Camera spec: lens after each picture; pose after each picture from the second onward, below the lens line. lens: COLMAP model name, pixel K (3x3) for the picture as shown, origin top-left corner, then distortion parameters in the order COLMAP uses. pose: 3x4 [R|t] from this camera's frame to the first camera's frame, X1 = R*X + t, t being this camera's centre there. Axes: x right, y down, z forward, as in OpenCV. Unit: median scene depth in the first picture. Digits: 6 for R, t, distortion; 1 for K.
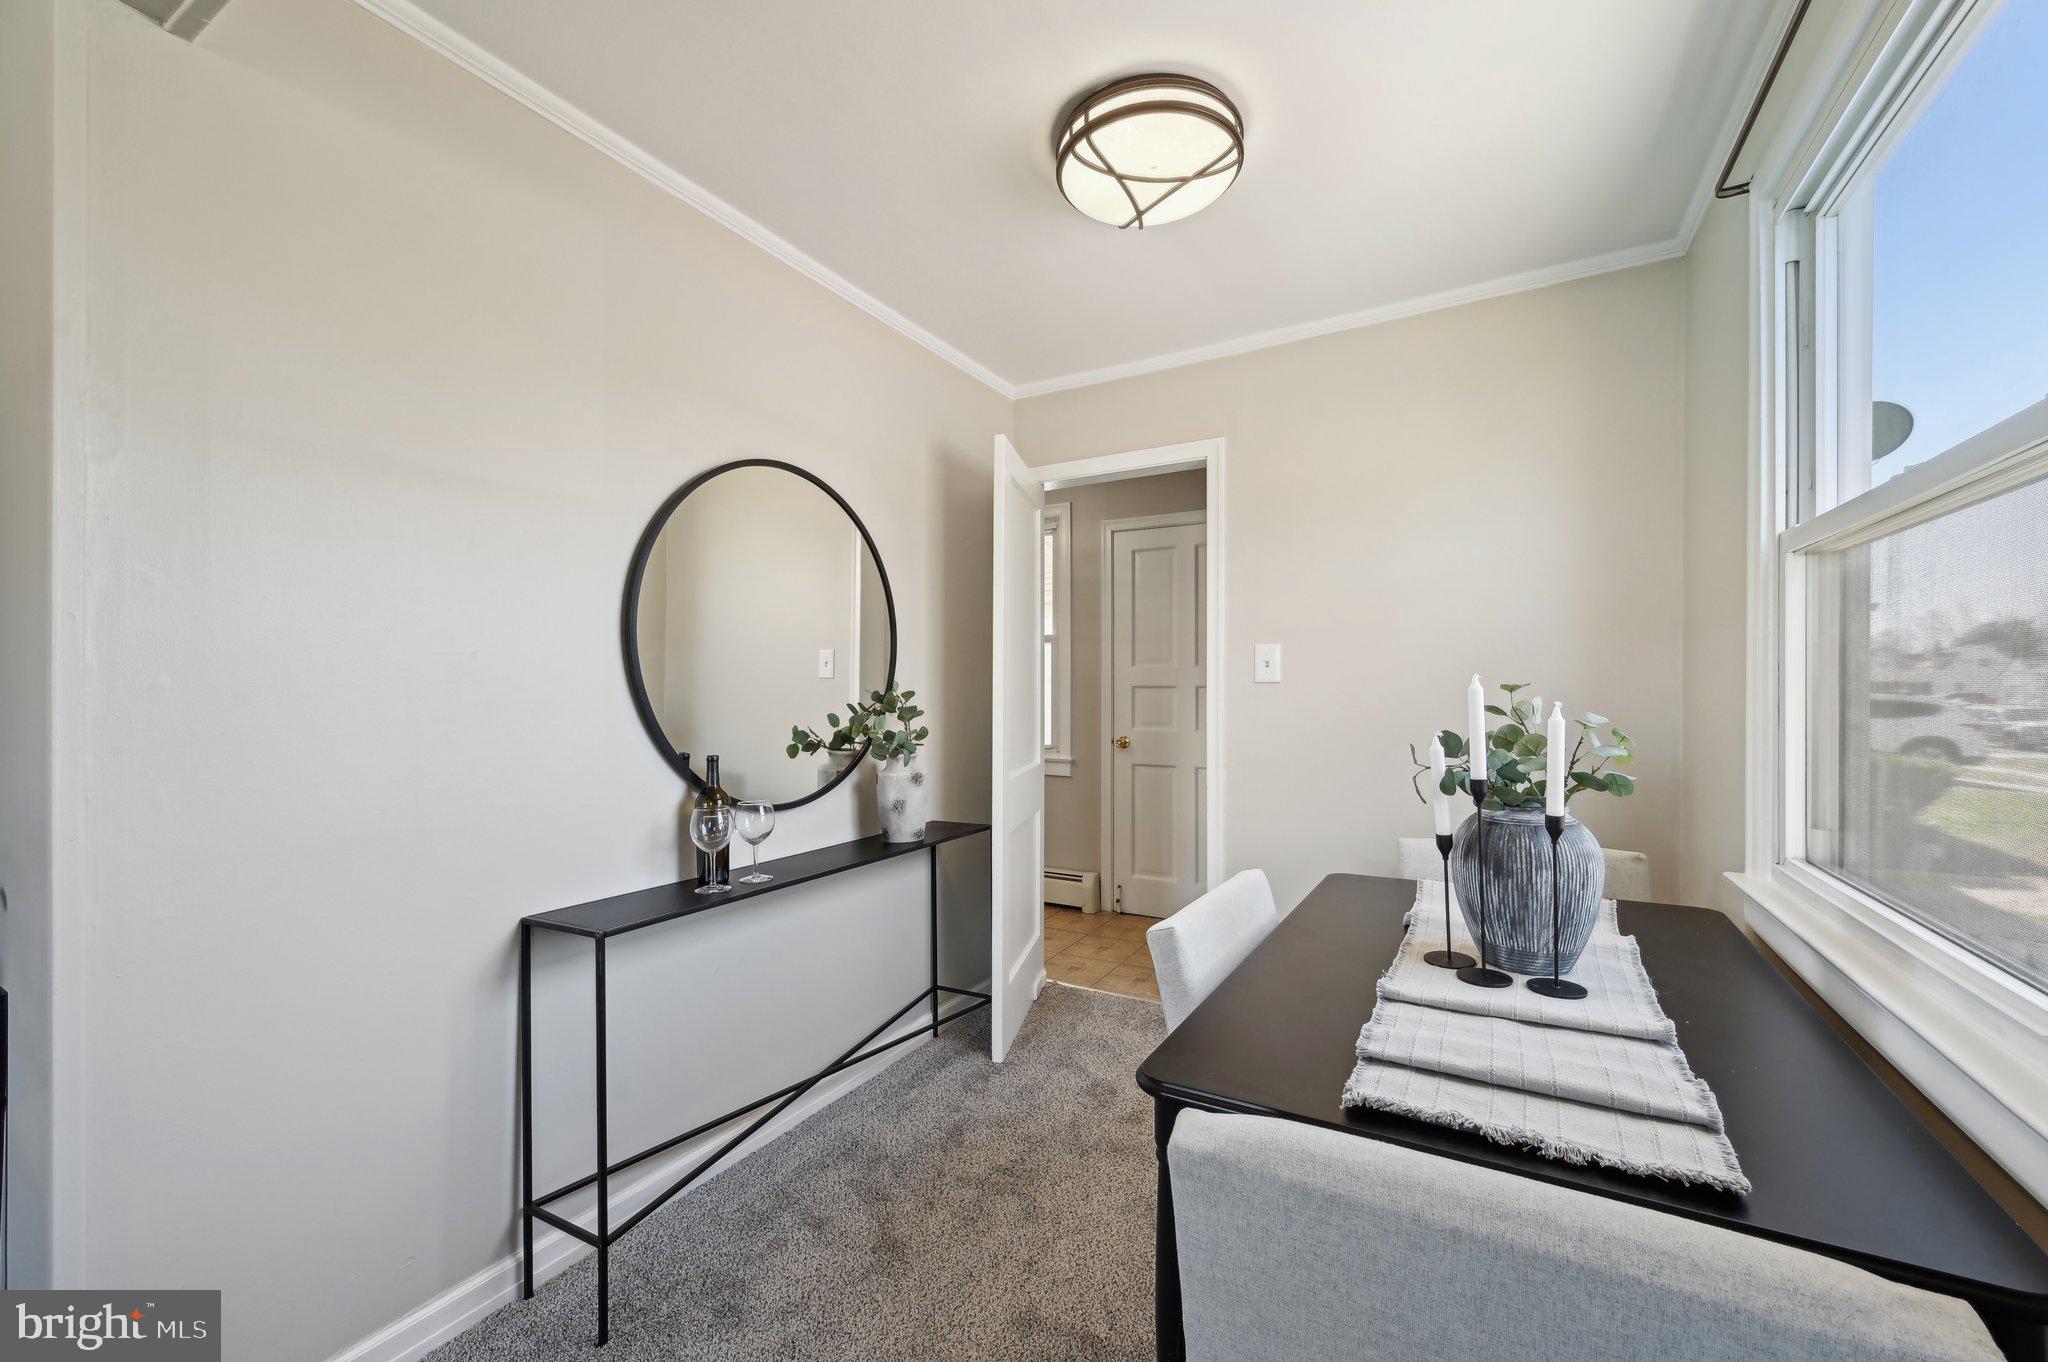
lens RADIAL K [[813.9, 0, 1027.9], [0, 813.9, 691.4], [0, 0, 1]] dist [-0.003650, 0.000891]
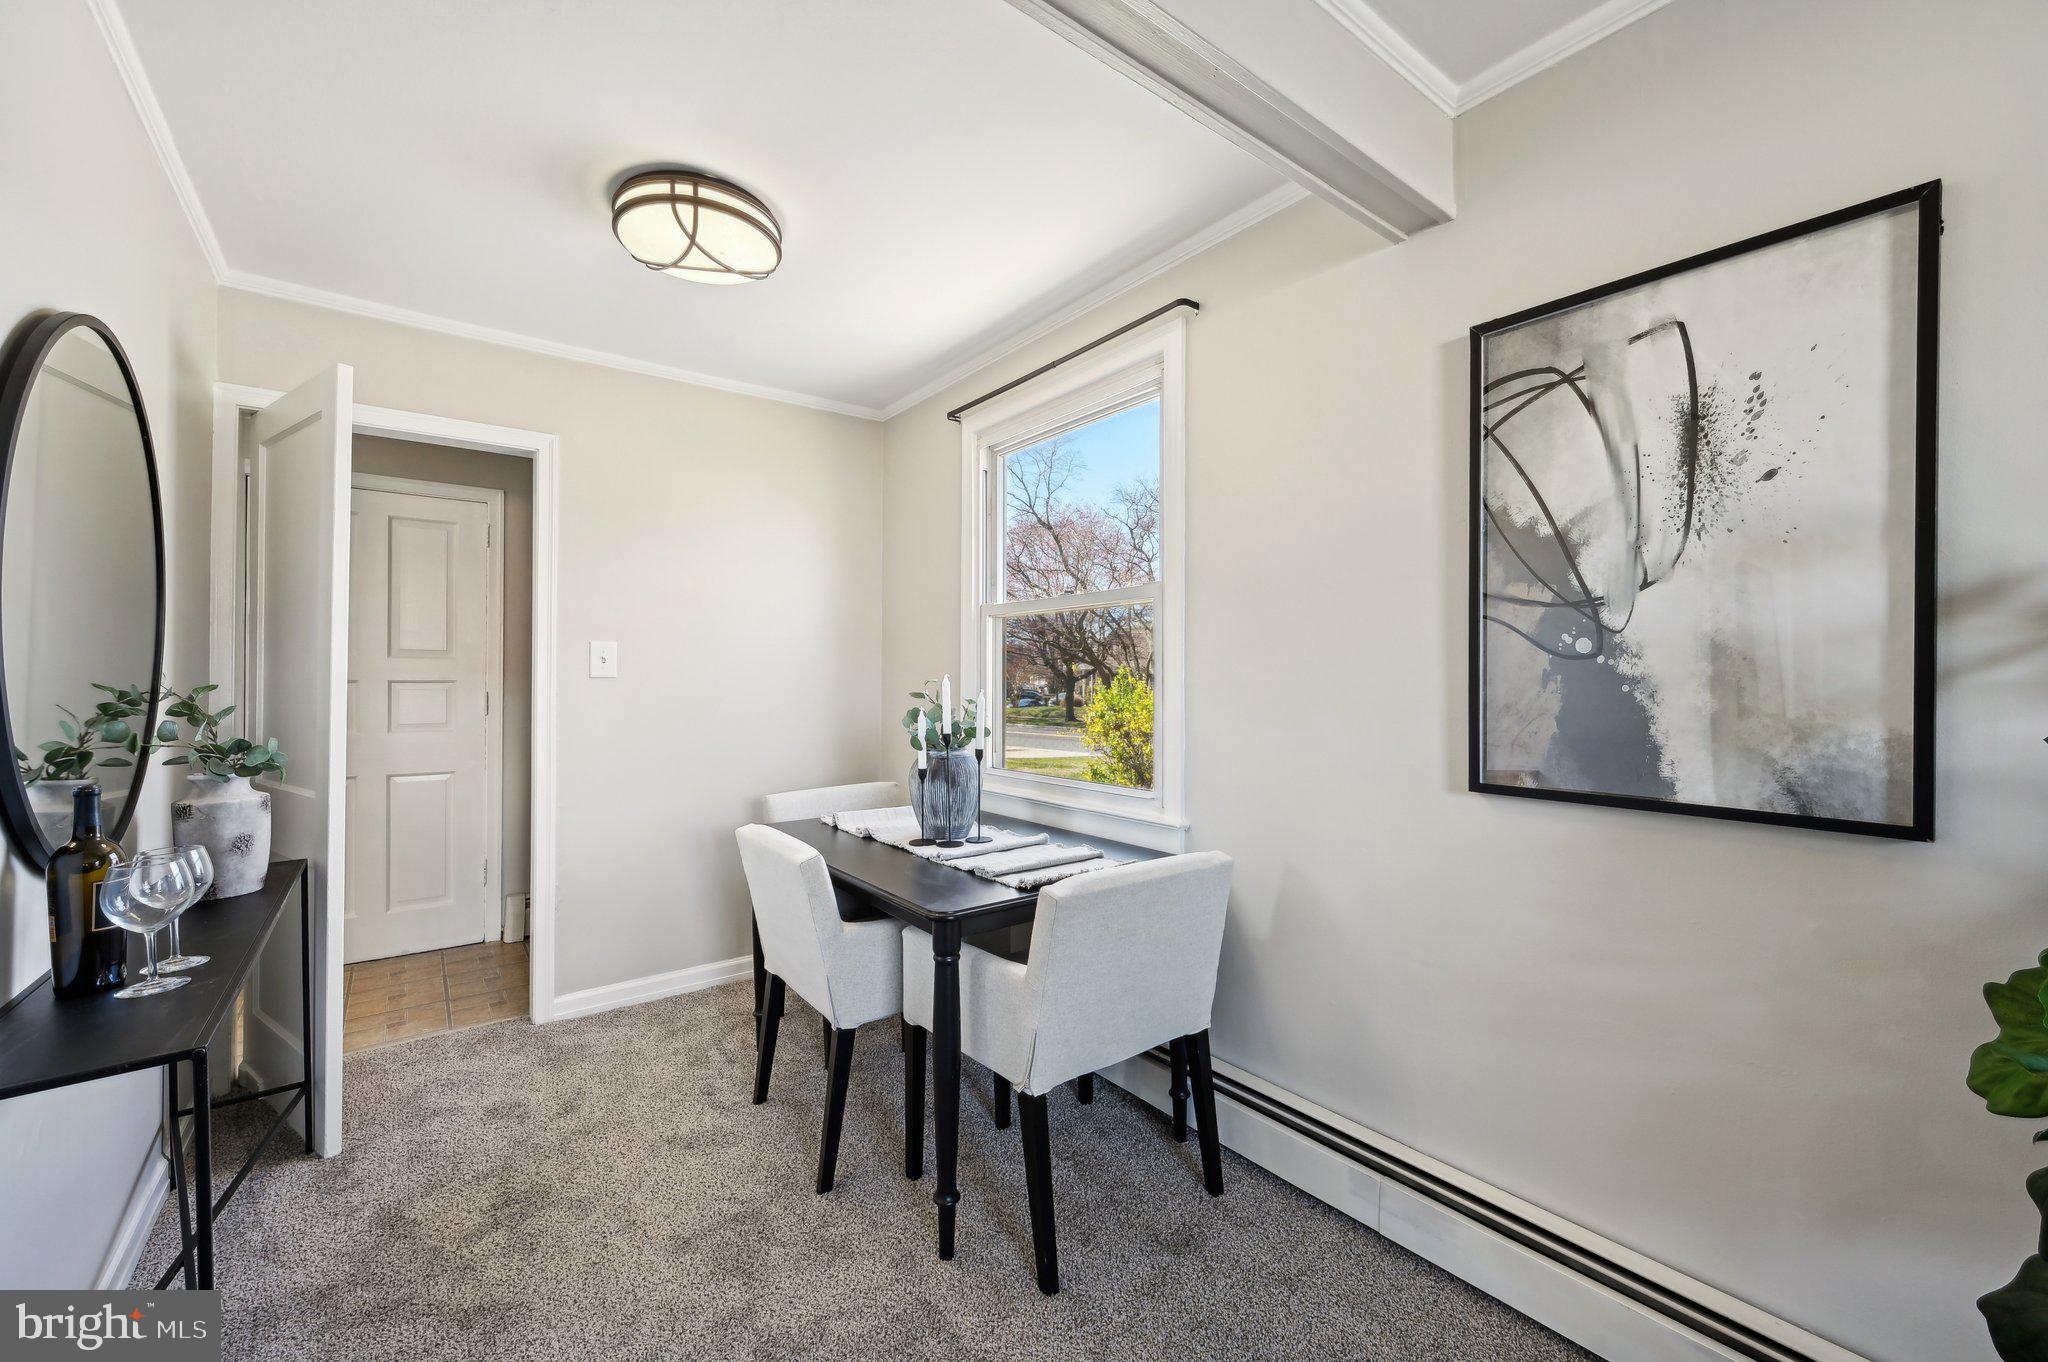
lens RADIAL K [[813.9, 0, 1034.1], [0, 813.9, 679.7], [0, 0, 1]] dist [-0.003650, 0.000891]
pose [[0.380116, 0.007373, 0.924909, -0.585660], [0.001521, 0.999962, -0.008597, 0.002885], [-0.924938, 0.004675, 0.380090, 0.081734]]
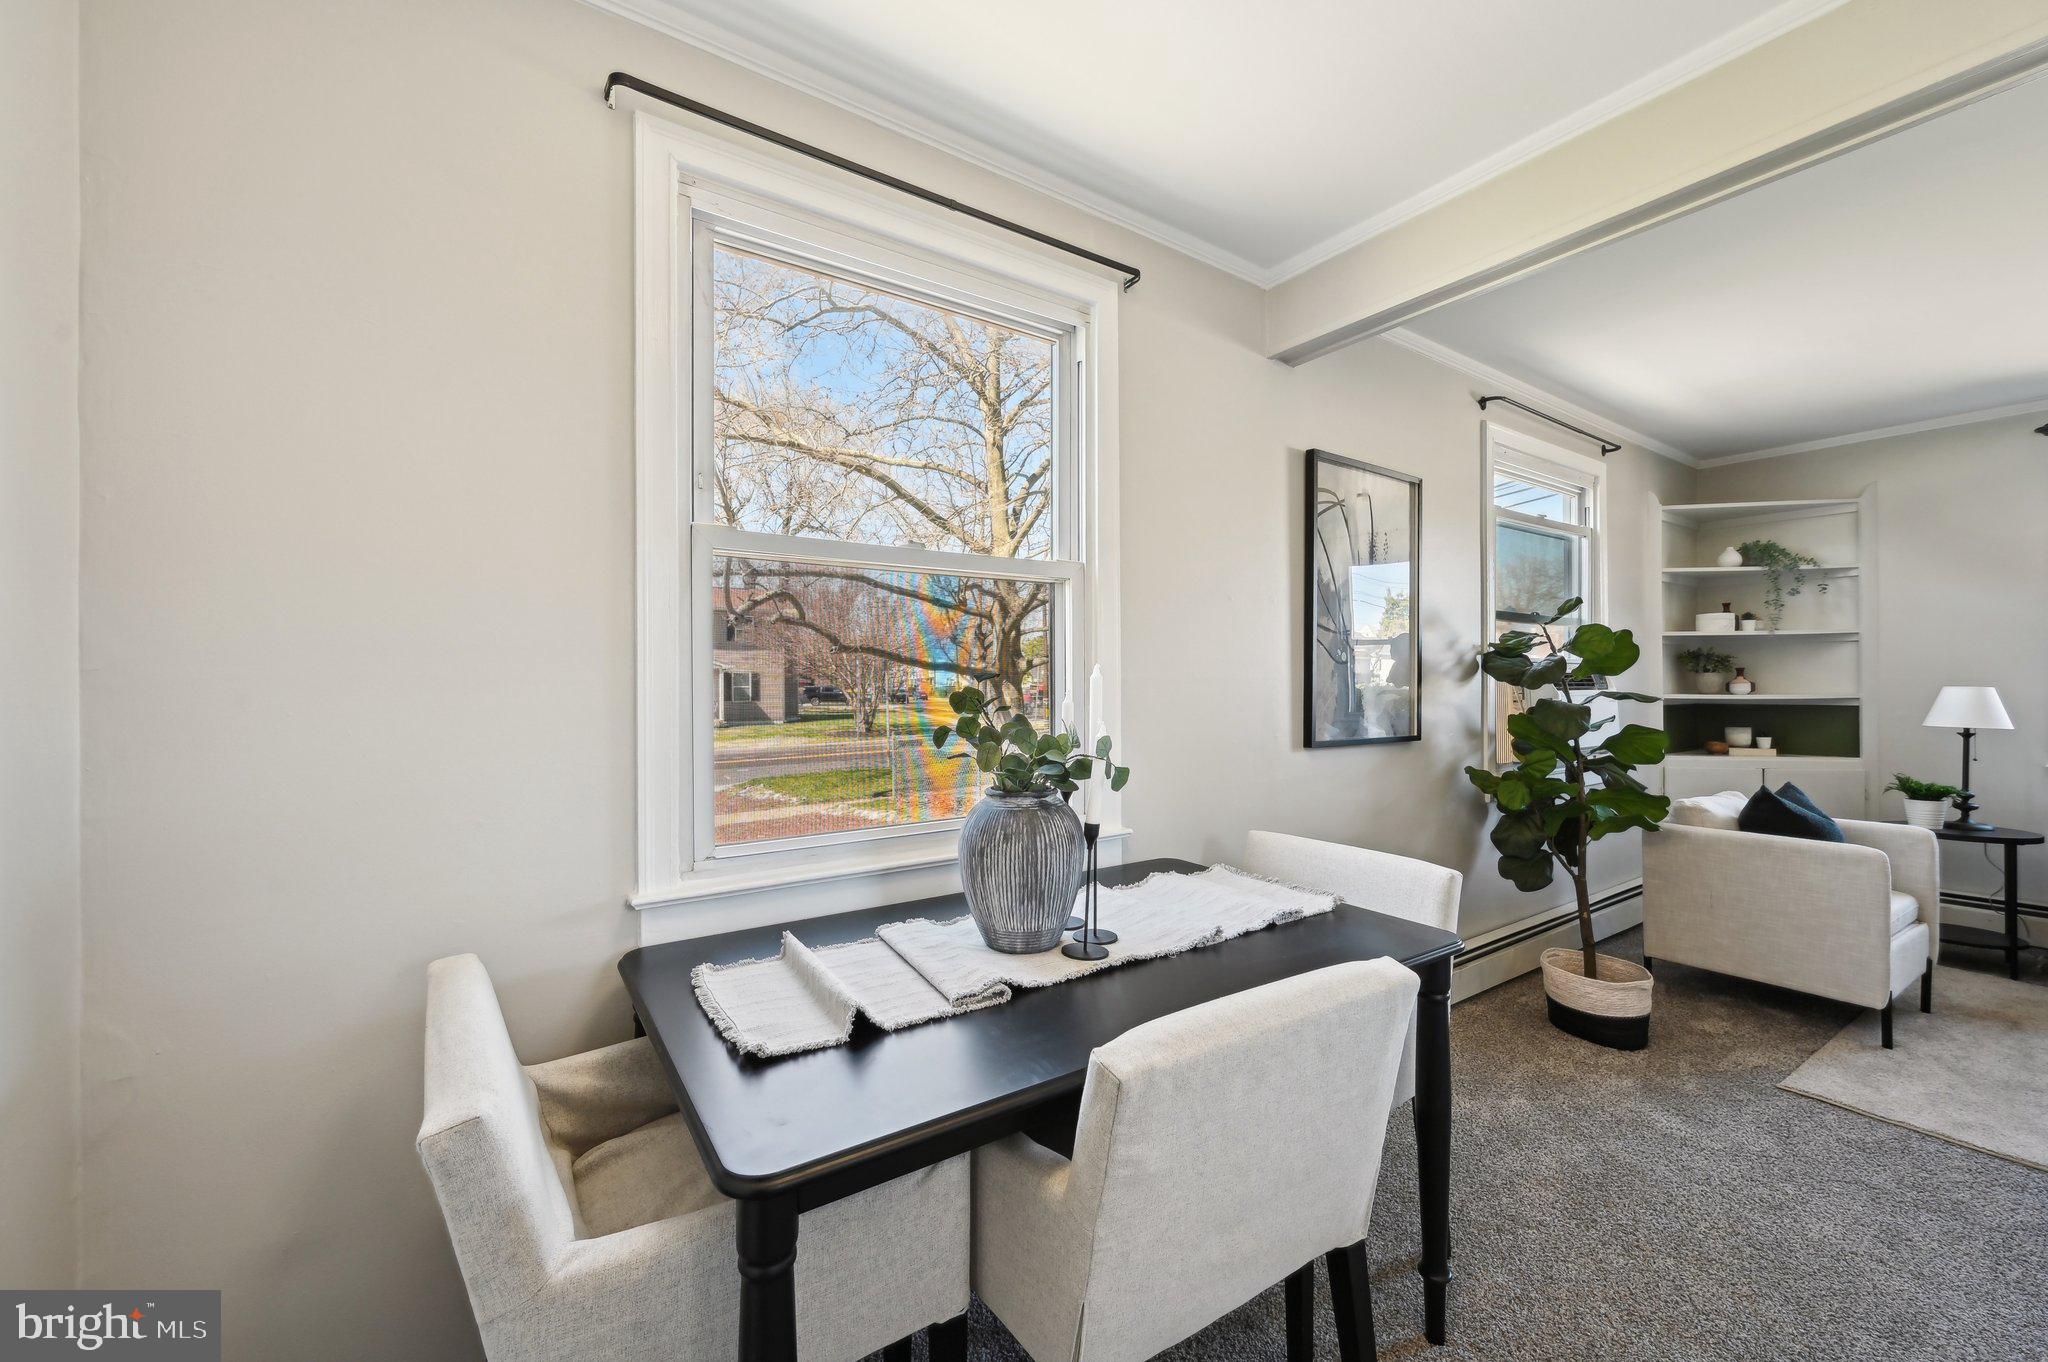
lens RADIAL K [[813.9, 0, 1024.6], [0, 813.9, 686.0], [0, 0, 1]] dist [-0.003650, 0.000891]
pose [[-0.904218, 0.006859, 0.427017, 0.098312], [0.011555, 0.999898, 0.008407, -0.002580], [-0.426916, 0.012536, -0.904204, 1.163286]]
